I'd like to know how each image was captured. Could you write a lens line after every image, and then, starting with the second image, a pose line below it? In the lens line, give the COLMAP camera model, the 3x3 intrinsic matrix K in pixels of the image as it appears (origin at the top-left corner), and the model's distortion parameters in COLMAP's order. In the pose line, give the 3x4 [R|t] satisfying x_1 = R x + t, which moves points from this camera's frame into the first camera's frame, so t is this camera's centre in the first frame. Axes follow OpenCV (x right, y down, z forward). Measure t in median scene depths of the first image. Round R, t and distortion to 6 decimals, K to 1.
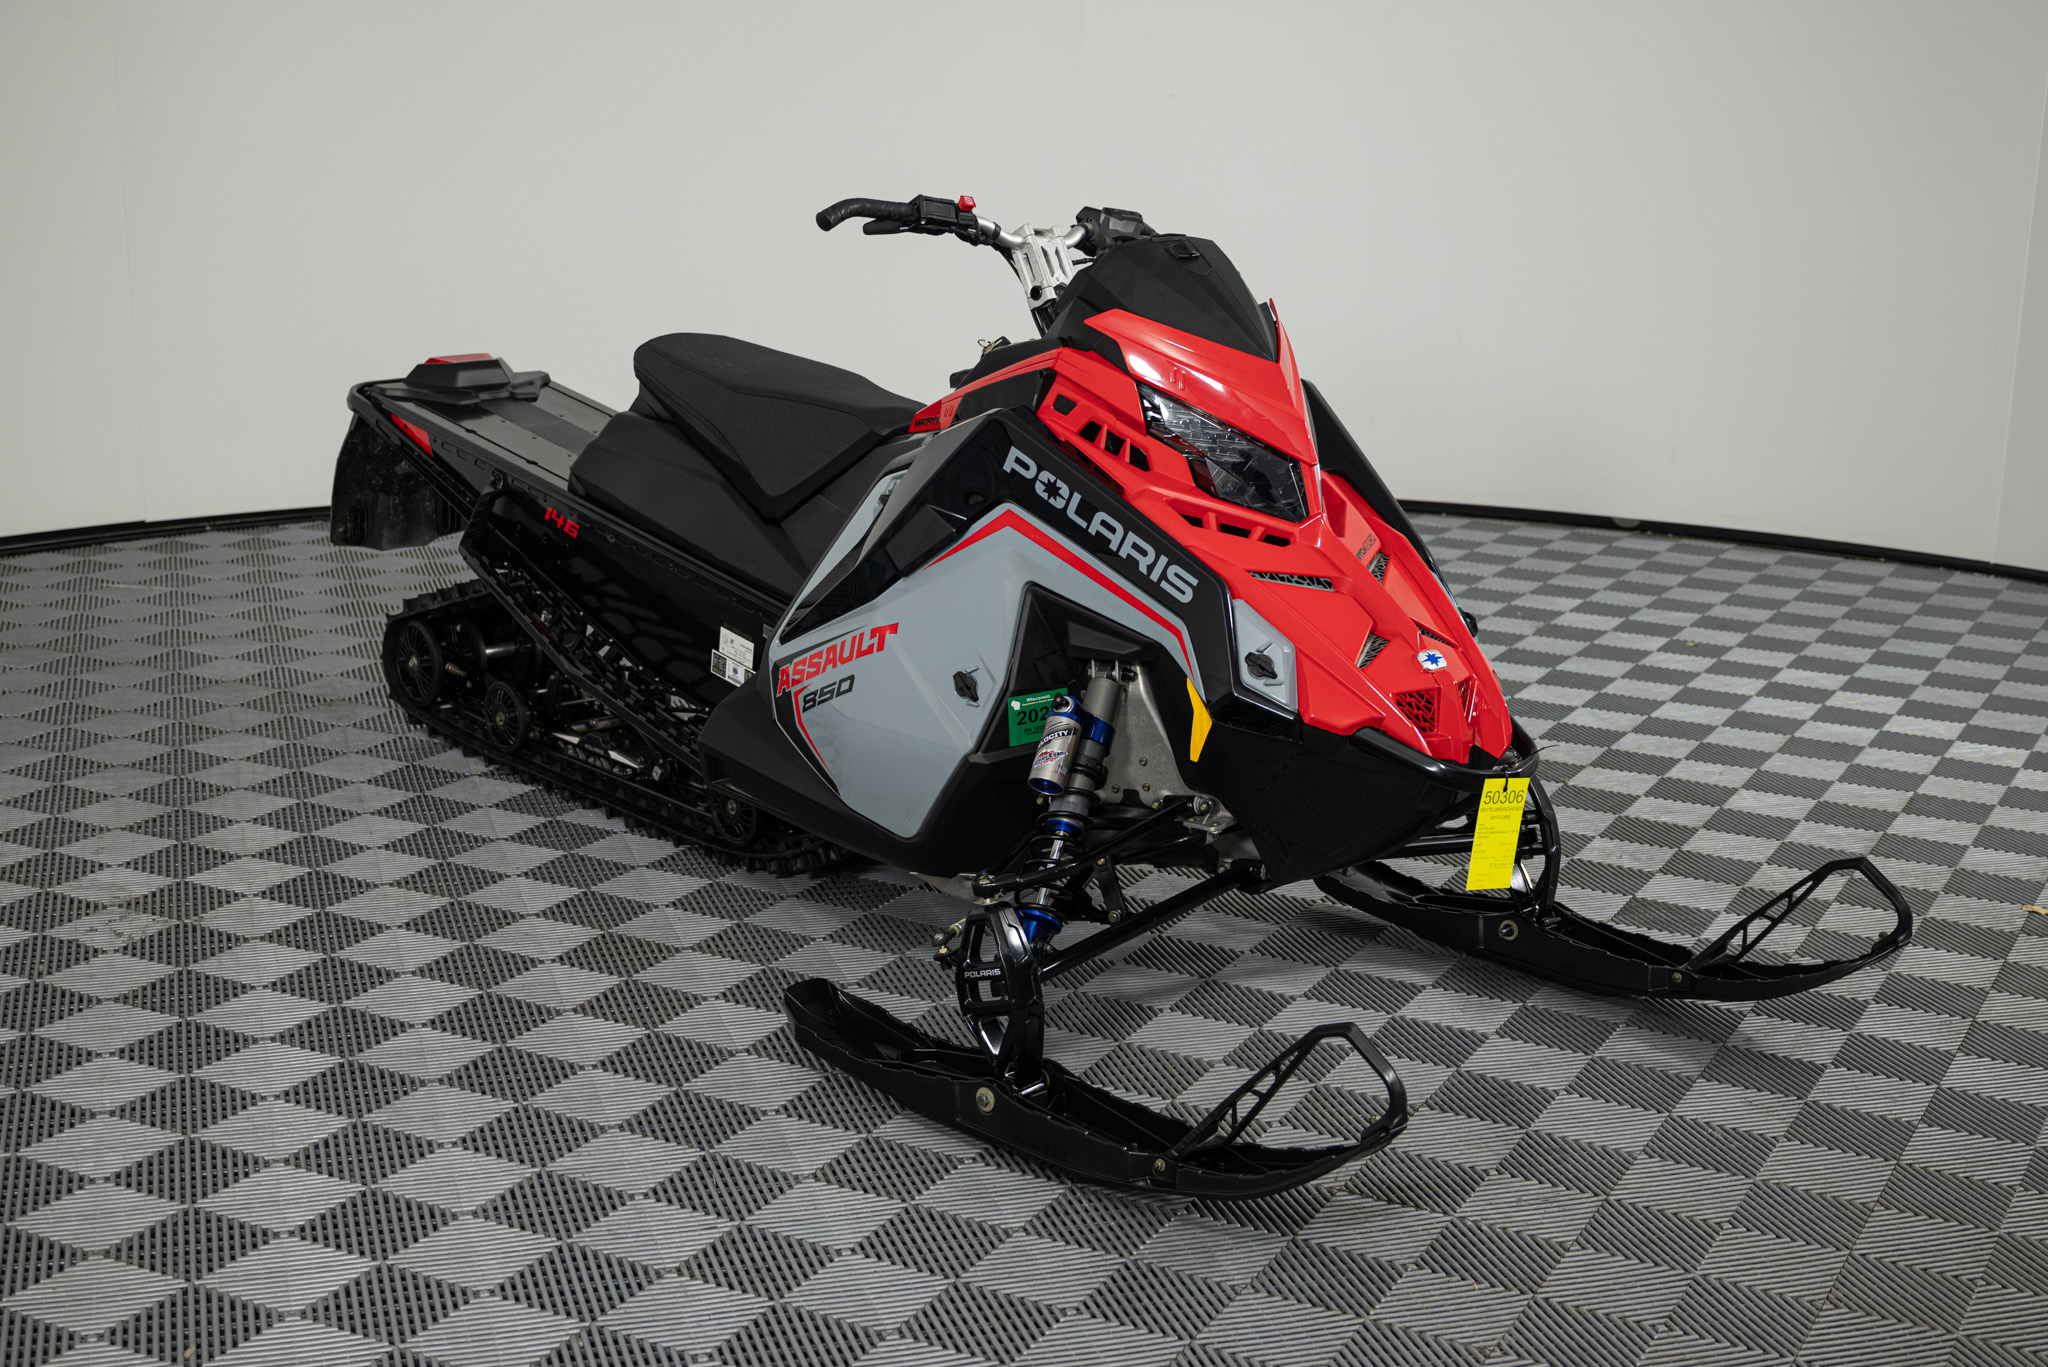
lens RADIAL K [[2710.4, 0, 1021.0], [0, 2710.4, 693.1], [0, 0, 1]] dist [0.099381, 0.000000]
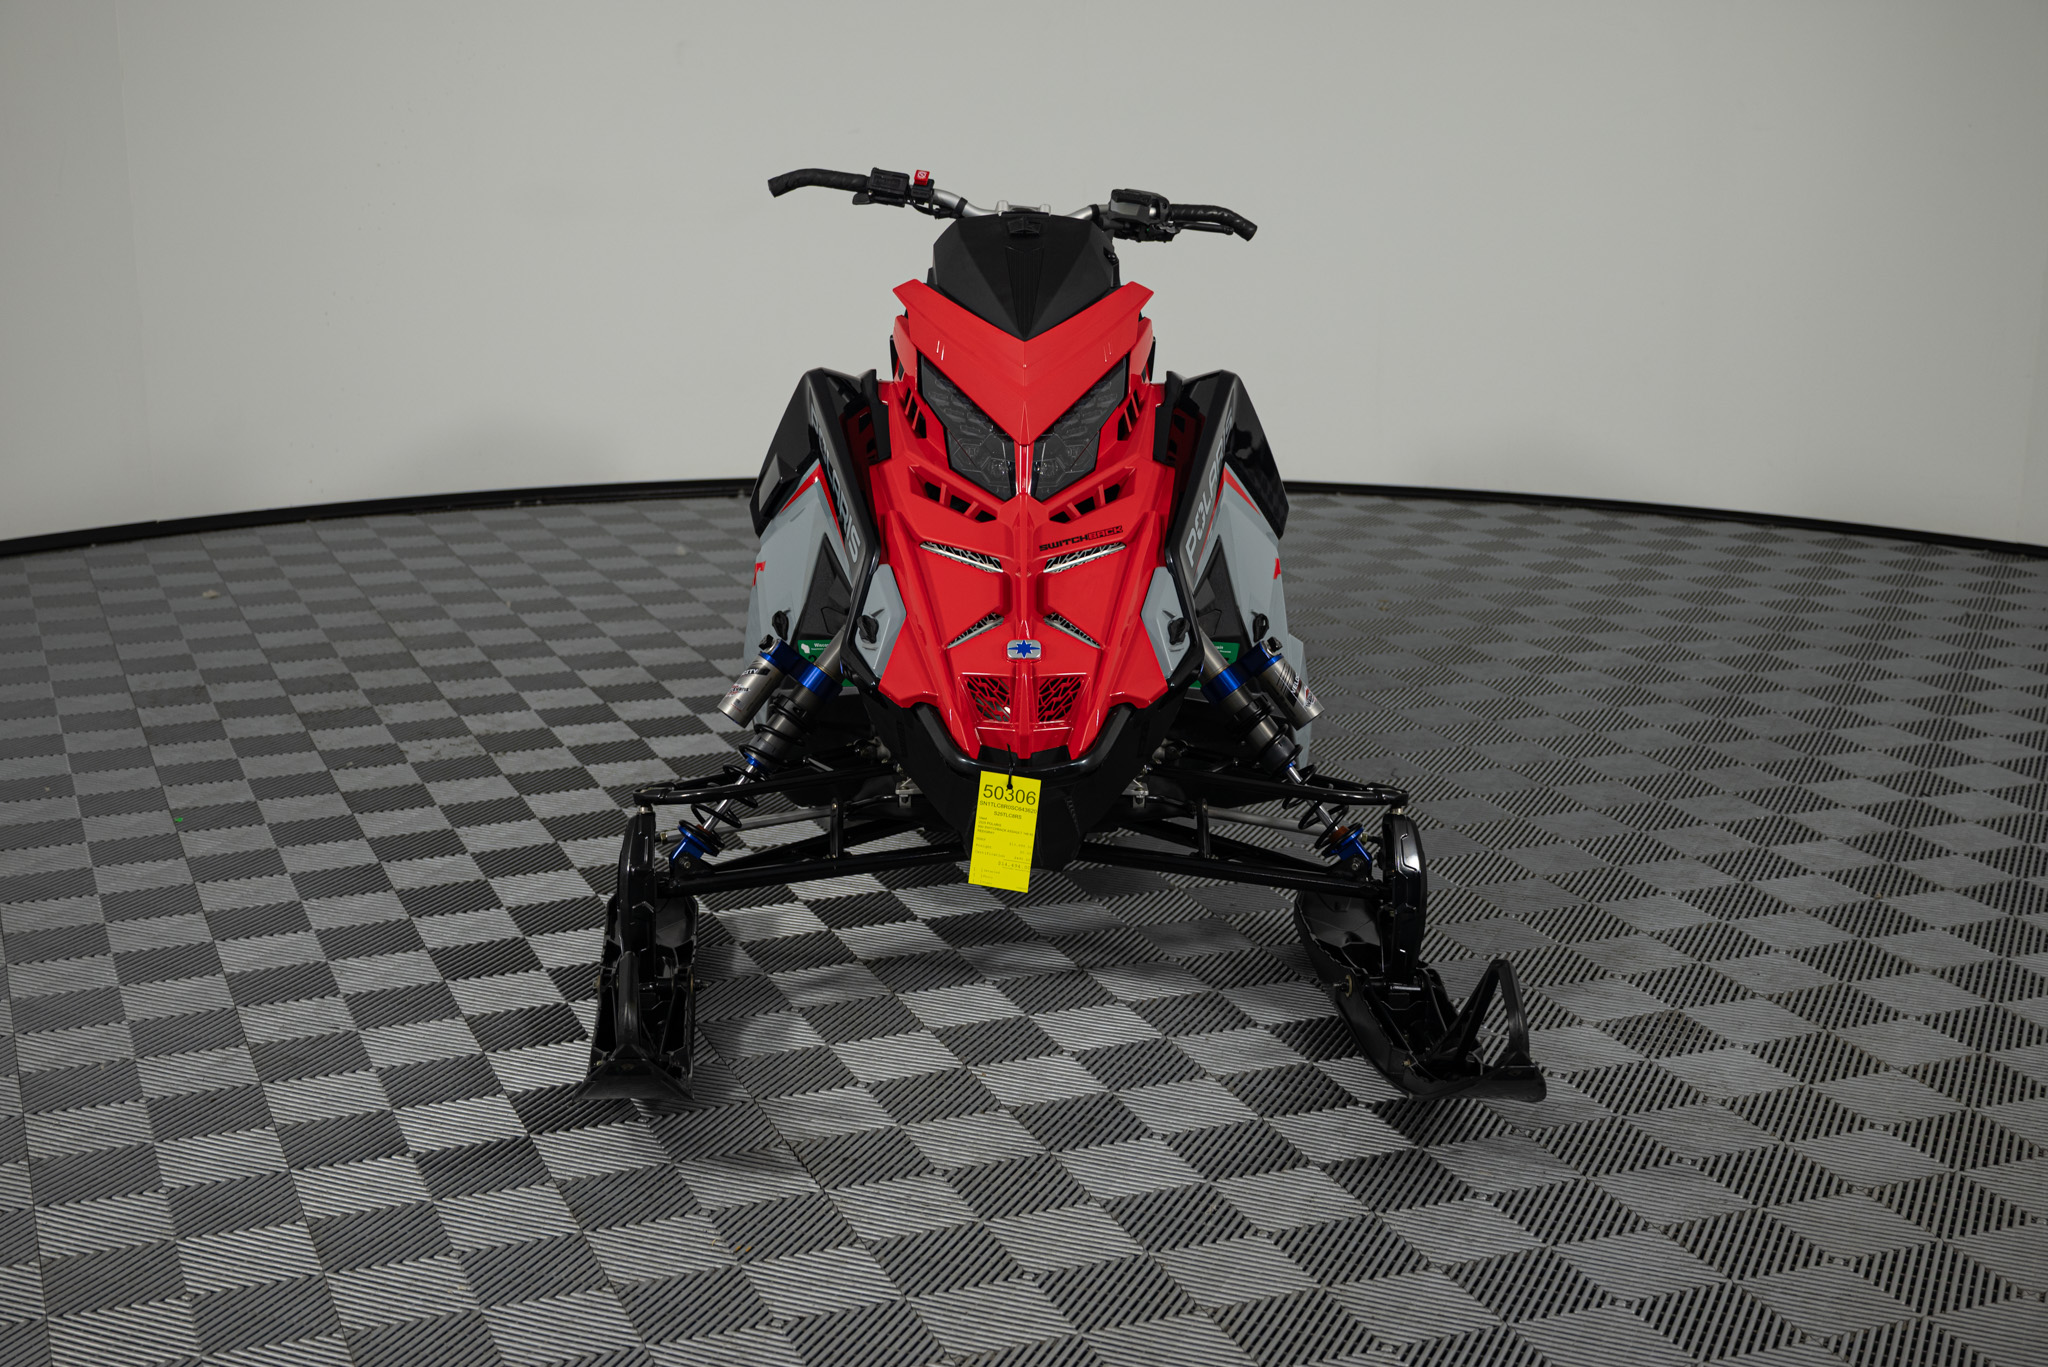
lens RADIAL K [[2710.4, 0, 947.3], [0, 2710.4, 684.3], [0, 0, 1]] dist [0.099381, 0.000000]
pose [[0.741518, 0.141331, -0.655879, 0.739056], [-0.146988, 0.988034, 0.046725, -0.039703], [0.654634, 0.061759, 0.753419, 0.243350]]
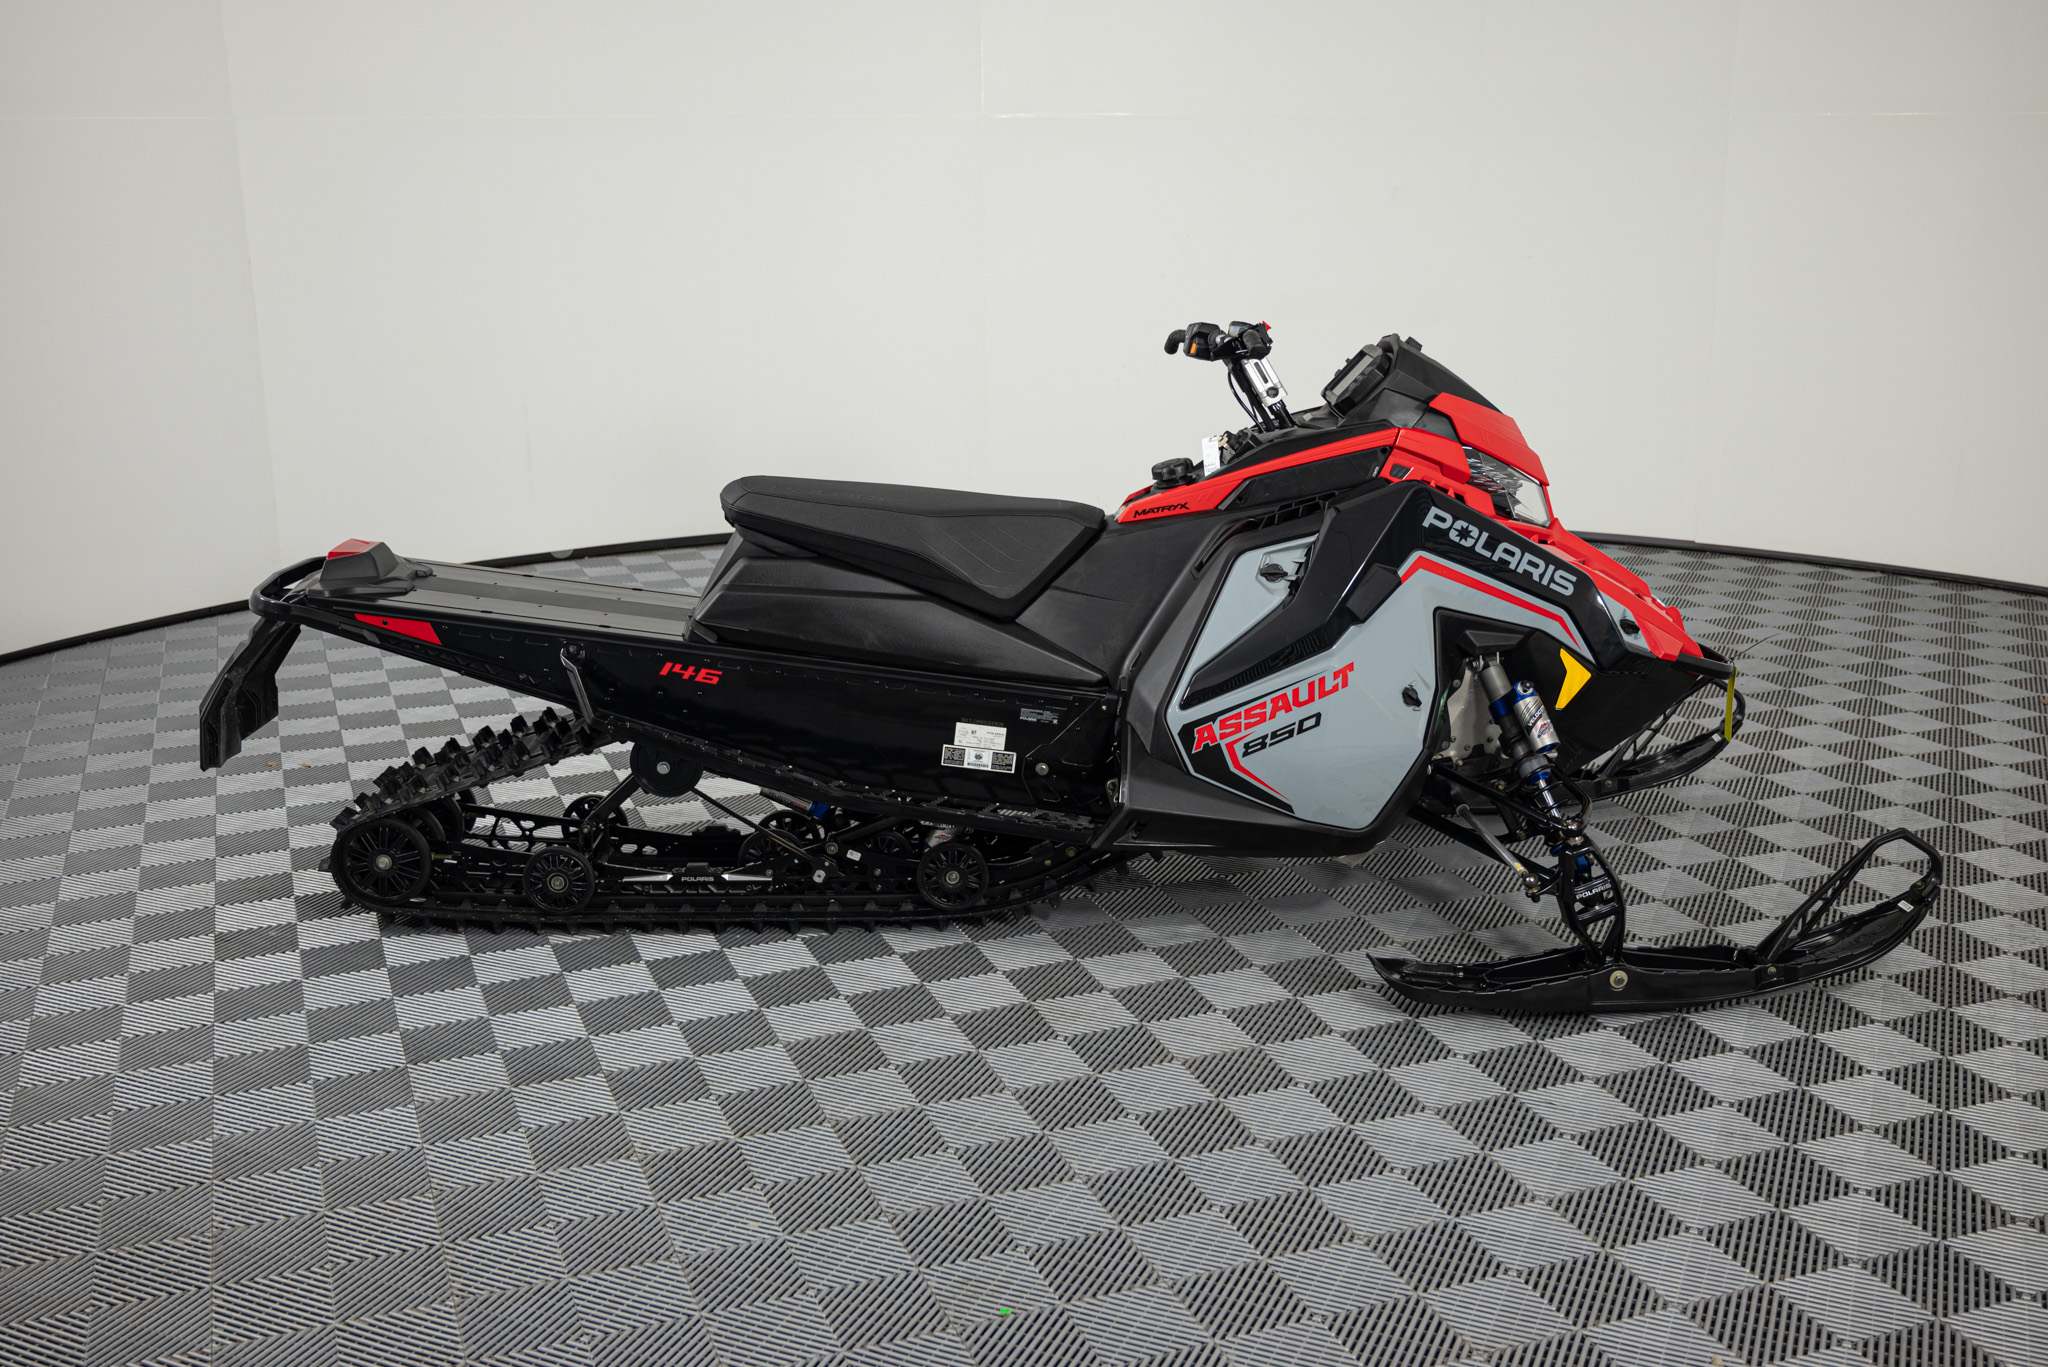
lens RADIAL K [[1981.7, 0, 1024.7], [0, 1981.7, 682.4], [0, 0, 1]] dist [0.001491, 0.000000]
pose [[0.665017, -0.219874, 0.713728, -0.823850], [0.206707, 0.972534, 0.107004, -0.150096], [-0.717653, 0.076373, 0.692201, 0.486866]]
